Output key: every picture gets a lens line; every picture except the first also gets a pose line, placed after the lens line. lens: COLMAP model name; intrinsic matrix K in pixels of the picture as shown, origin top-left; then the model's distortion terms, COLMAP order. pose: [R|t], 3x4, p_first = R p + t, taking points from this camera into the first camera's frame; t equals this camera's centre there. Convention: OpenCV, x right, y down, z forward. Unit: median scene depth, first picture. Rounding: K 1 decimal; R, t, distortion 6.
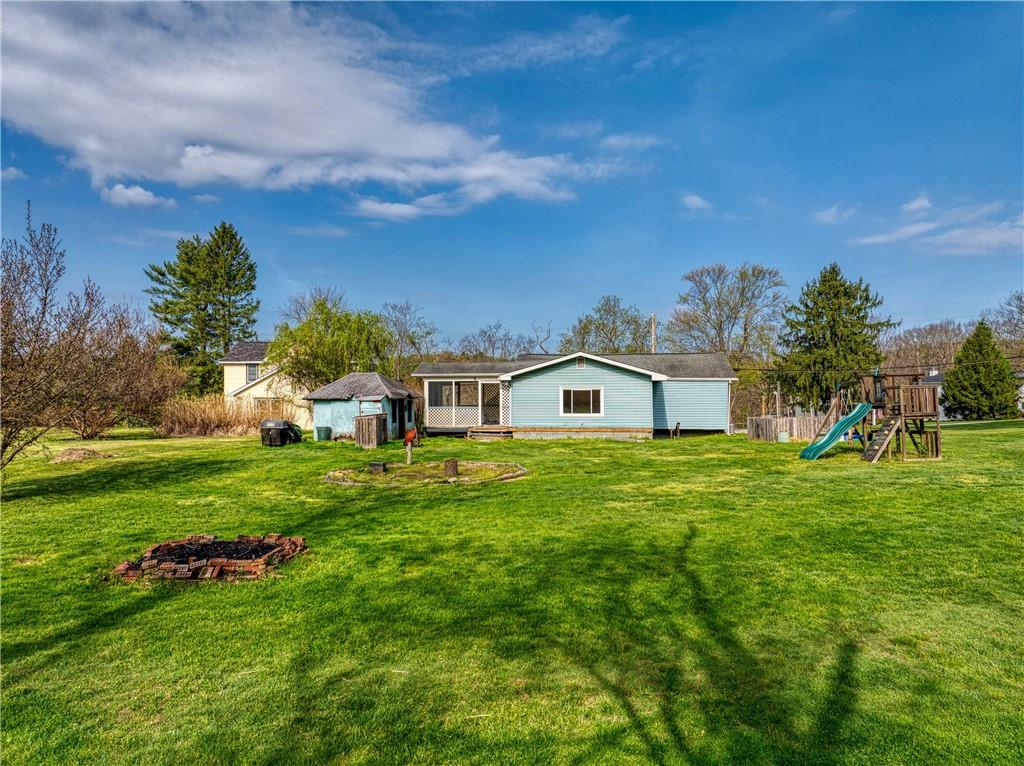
lens RADIAL K [[730.9, 0, 519.8], [0, 730.9, 385.6], [0, 0, 1]] dist [-0.042694, 0.005653]
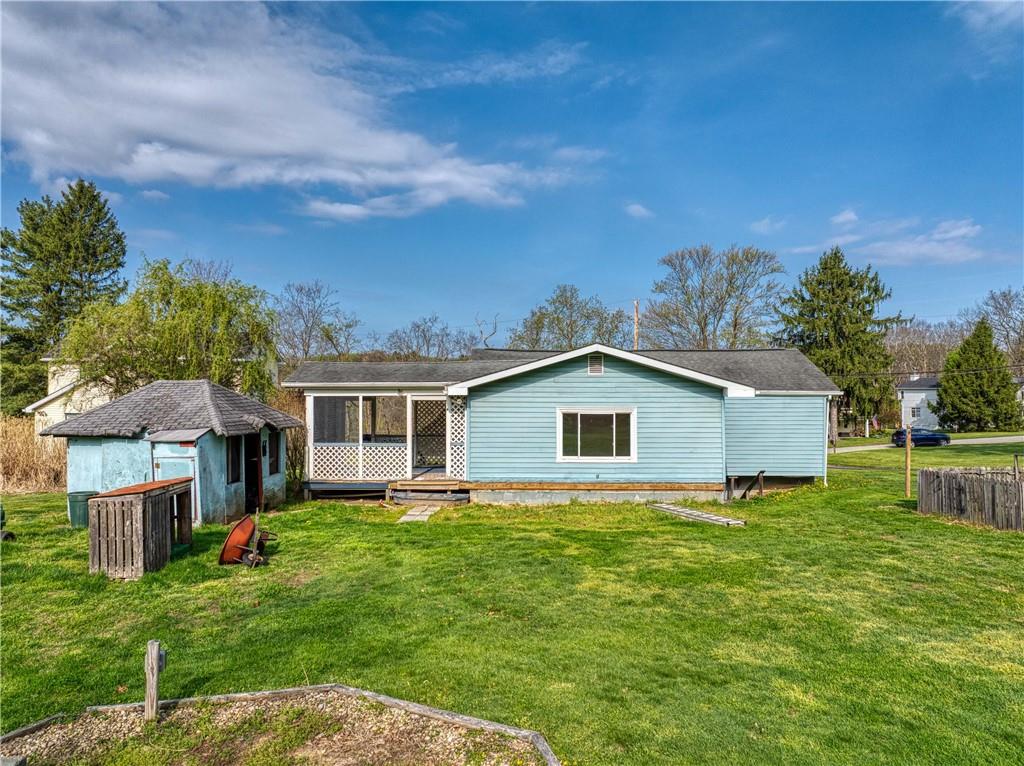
lens RADIAL K [[730.9, 0, 519.8], [0, 730.9, 385.6], [0, 0, 1]] dist [-0.042694, 0.005653]
pose [[0.995845, 0.004620, 0.090952, -0.021838], [-0.004597, 0.999989, -0.000458, -0.013937], [-0.090953, 0.000038, 0.995855, 0.442255]]
